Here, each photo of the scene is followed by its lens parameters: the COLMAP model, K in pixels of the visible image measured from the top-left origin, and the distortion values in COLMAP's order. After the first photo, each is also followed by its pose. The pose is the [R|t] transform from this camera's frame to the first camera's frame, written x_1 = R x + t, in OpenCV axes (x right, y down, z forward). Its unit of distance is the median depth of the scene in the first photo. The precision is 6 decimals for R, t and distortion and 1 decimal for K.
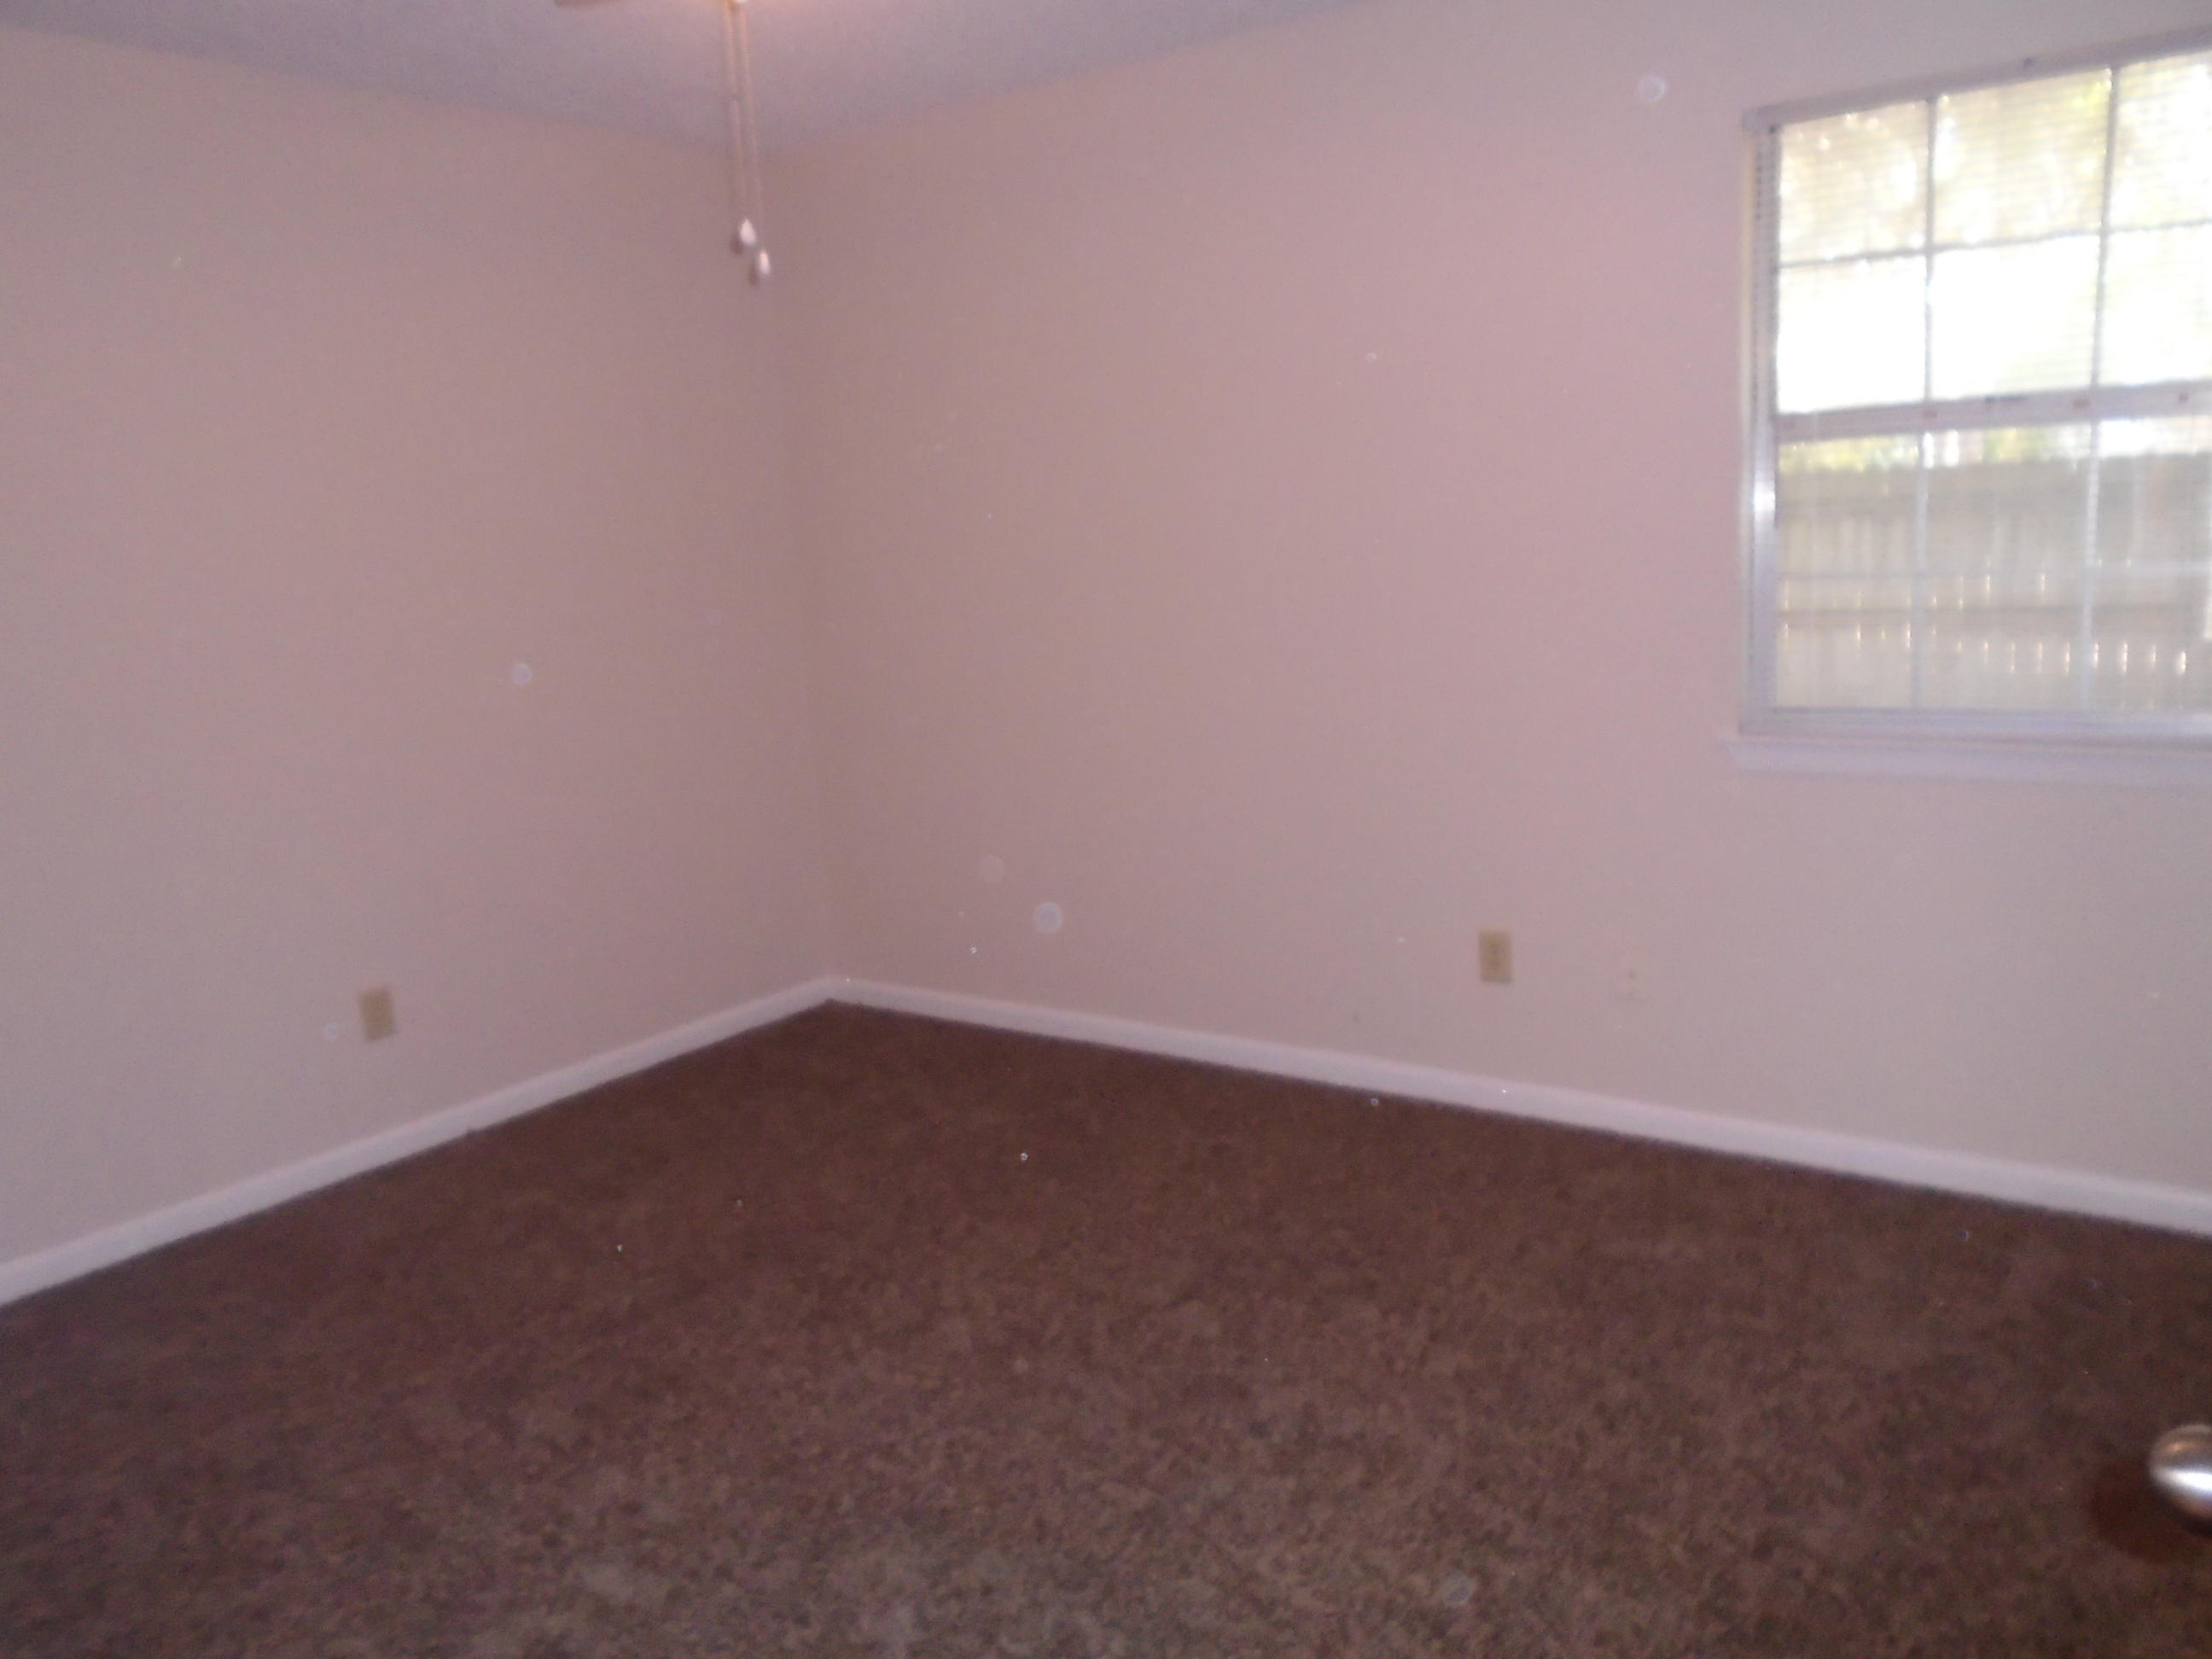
lens RADIAL K [[1689.1, 0, 1099.6], [0, 1689.1, 827.8], [0, 0, 1]] dist [-0.024753, 0.017371]
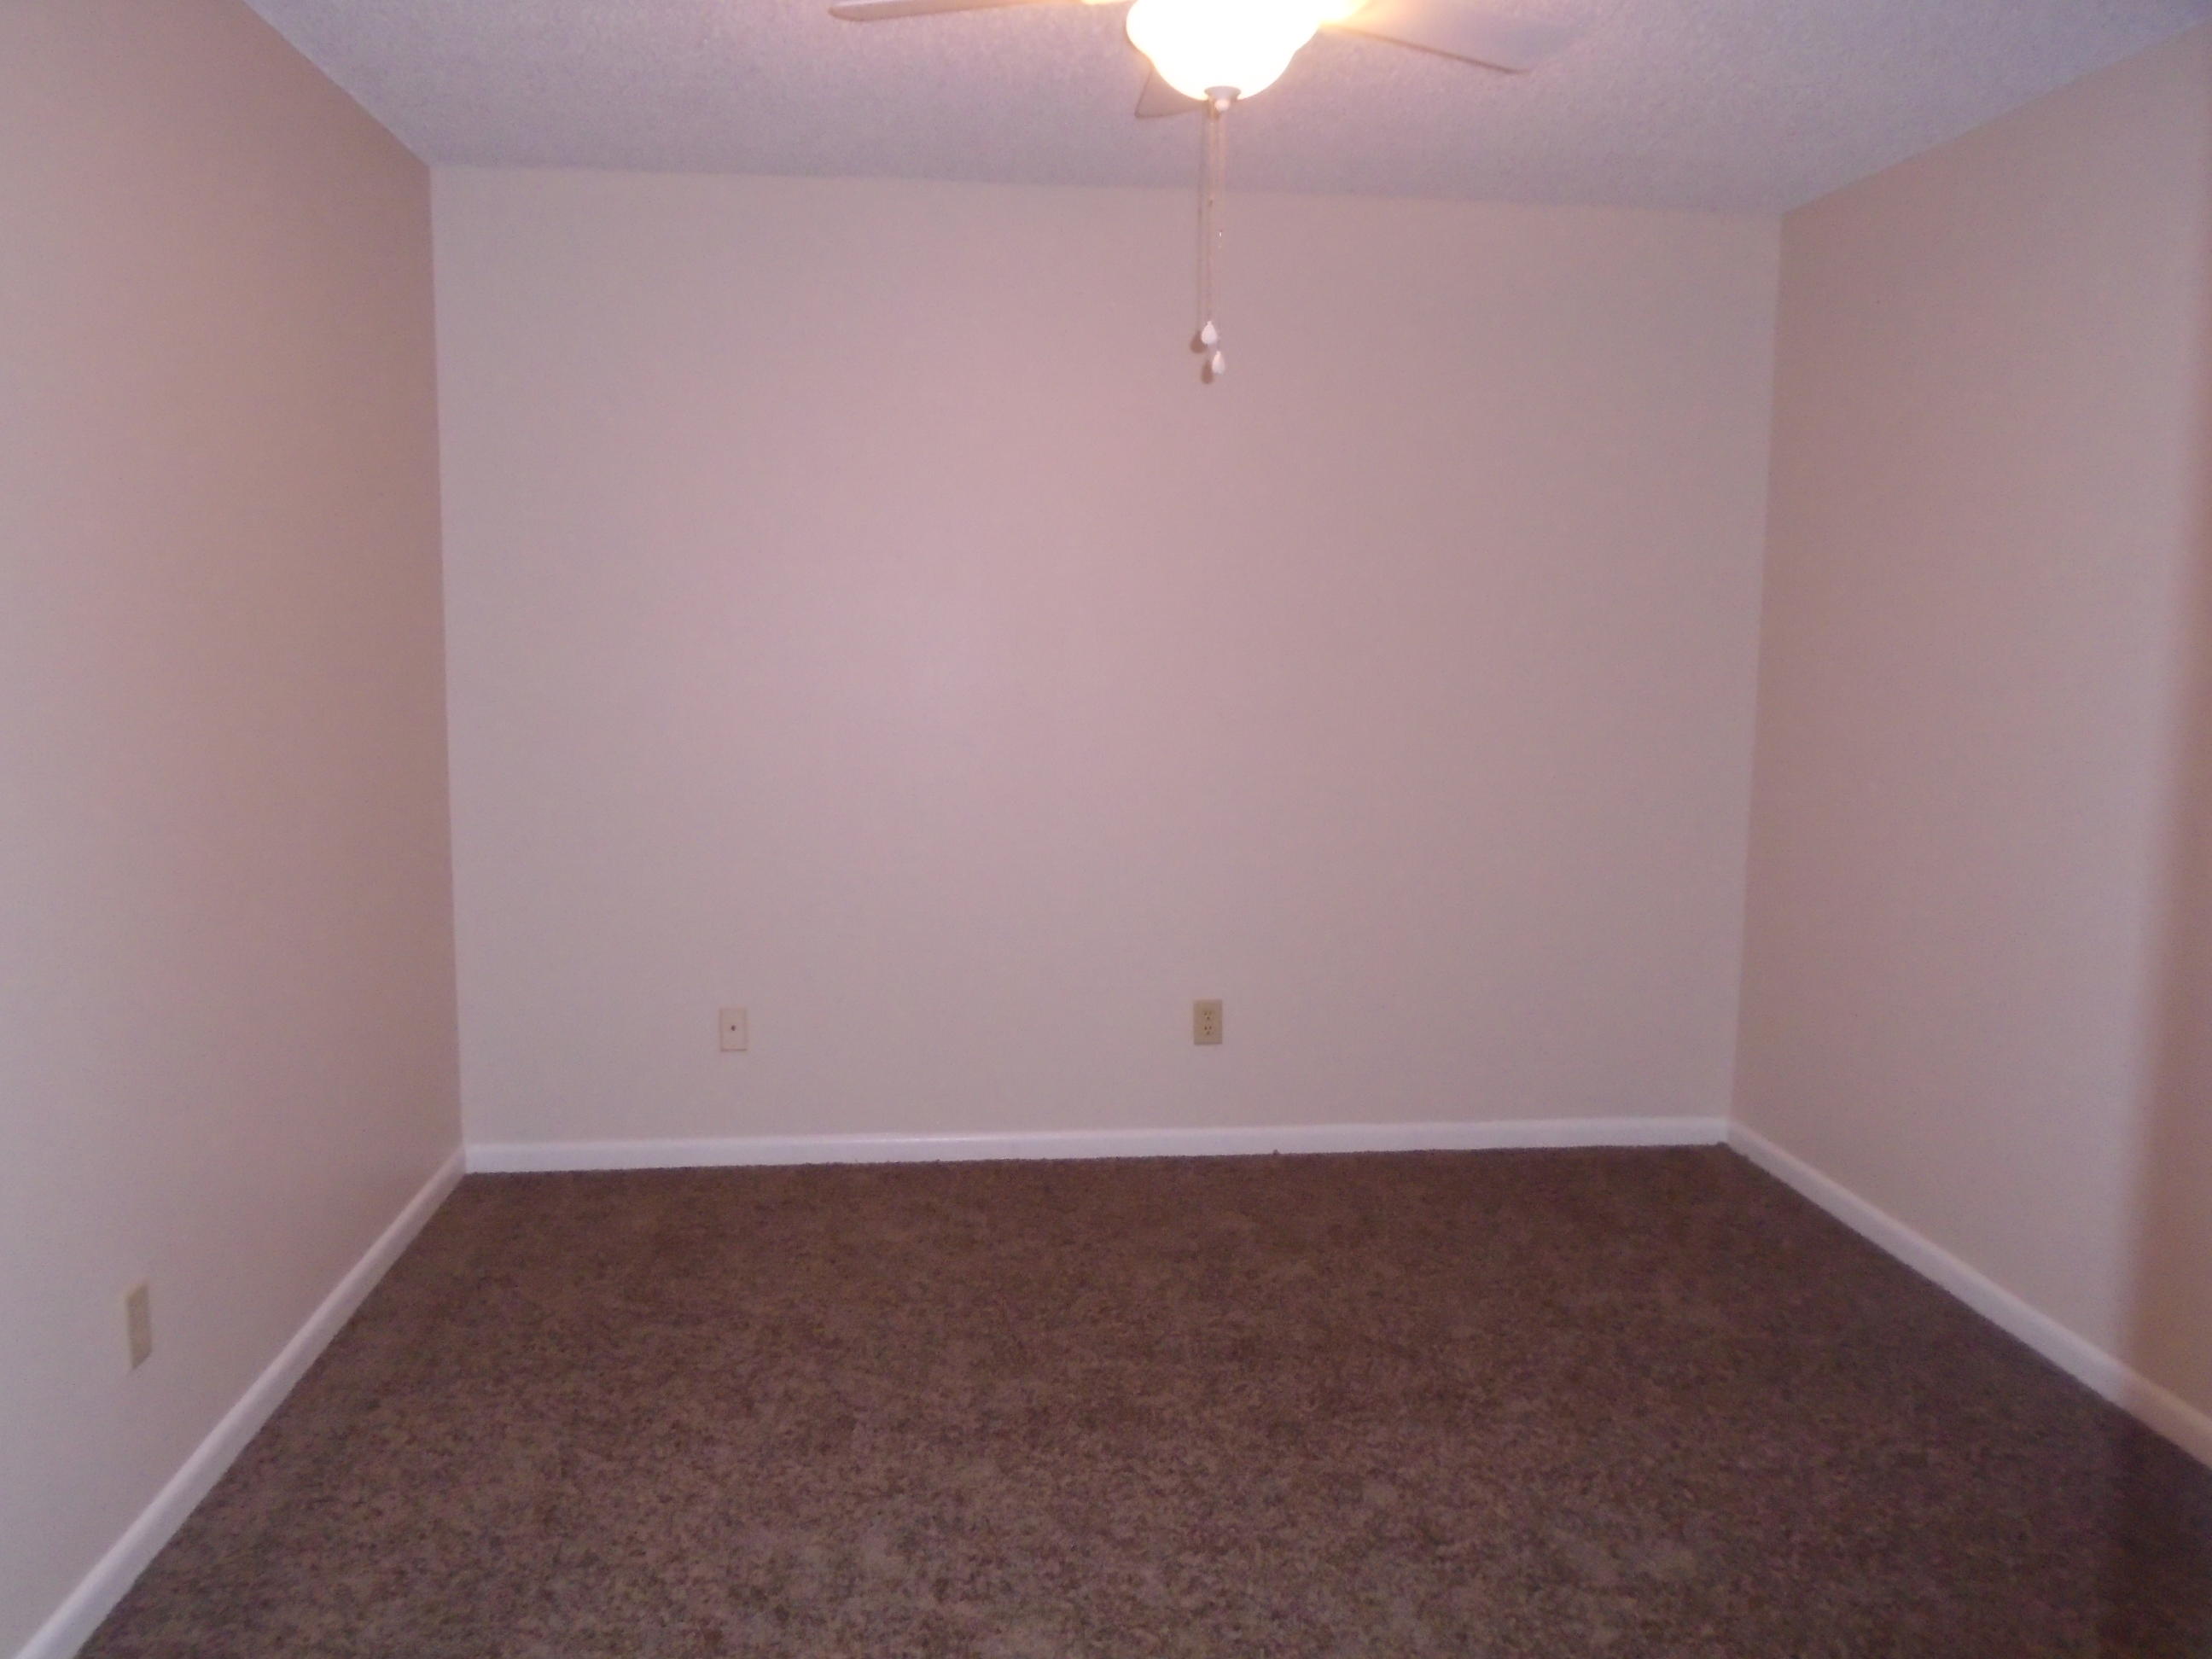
lens RADIAL K [[1689.1, 0, 1095.0], [0, 1689.1, 820.7], [0, 0, 1]] dist [-0.024753, 0.017371]
pose [[0.689091, 0.169275, -0.704628, 0.366315], [-0.197337, 0.979422, 0.042304, -0.068052], [0.697289, 0.109898, 0.708315, 0.189075]]
